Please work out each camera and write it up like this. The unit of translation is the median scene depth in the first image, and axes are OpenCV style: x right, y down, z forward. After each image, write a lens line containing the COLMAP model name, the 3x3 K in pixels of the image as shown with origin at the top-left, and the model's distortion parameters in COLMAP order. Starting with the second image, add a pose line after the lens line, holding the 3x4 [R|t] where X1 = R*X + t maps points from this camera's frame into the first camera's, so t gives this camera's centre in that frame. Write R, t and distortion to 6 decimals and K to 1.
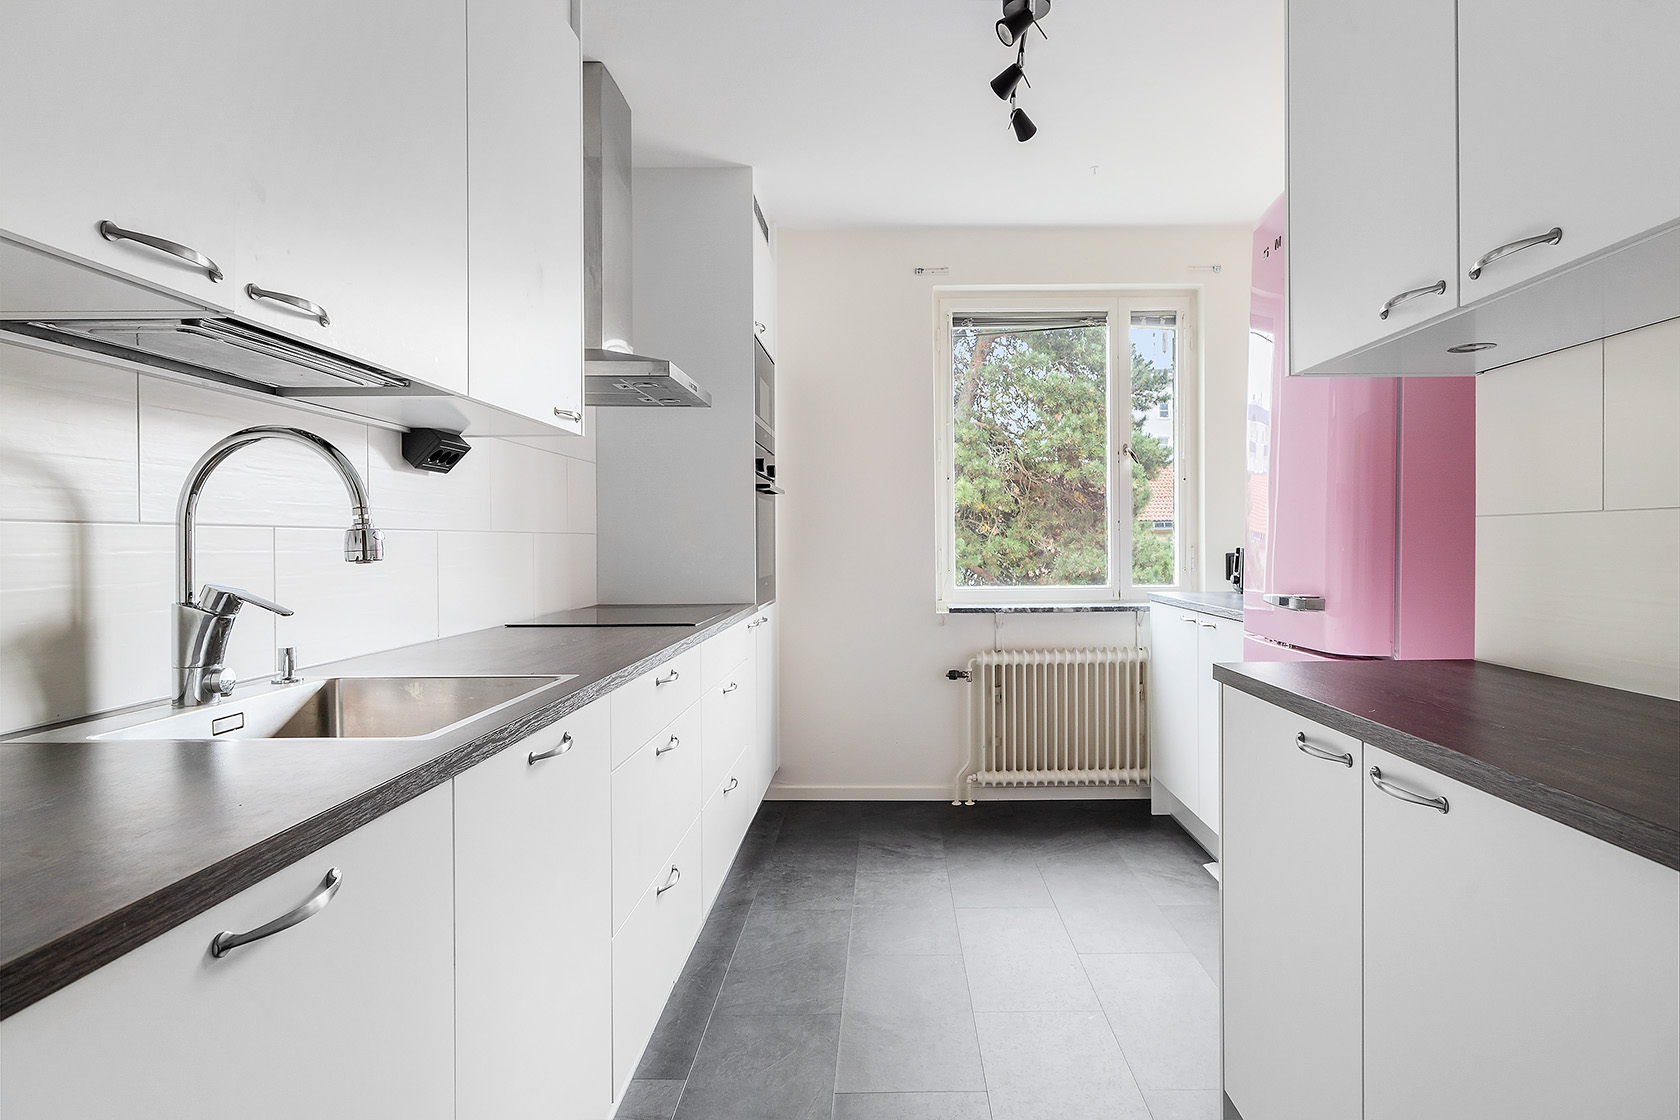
lens RADIAL K [[961.0, 0, 847.0], [0, 961.0, 560.0], [0, 0, 1]] dist [0.024625, -0.000036]
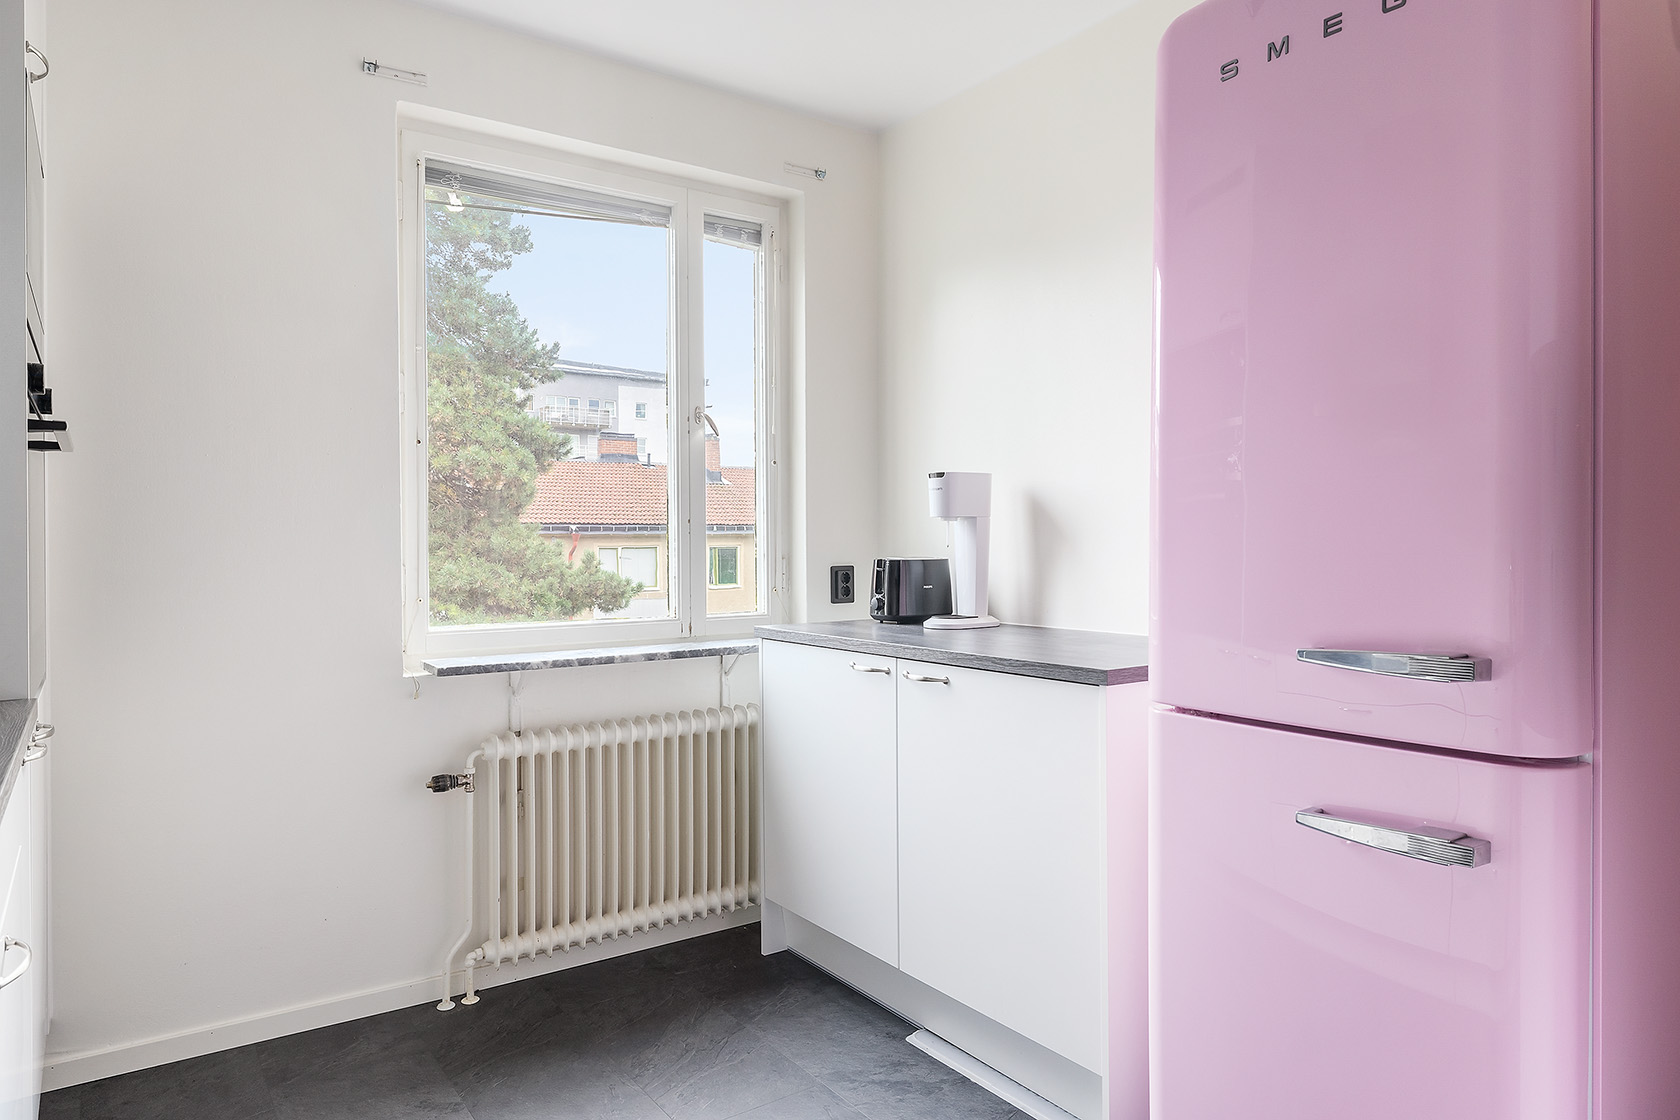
lens RADIAL K [[1057.9, 0, 847.5], [0, 1057.9, 551.9], [0, 0, 1]] dist [0.009731, -0.000618]
pose [[0.792787, -0.003769, 0.609487, -0.082513], [0.012306, 0.999876, -0.009824, -0.009564], [-0.609375, 0.015289, 0.792735, 0.348387]]
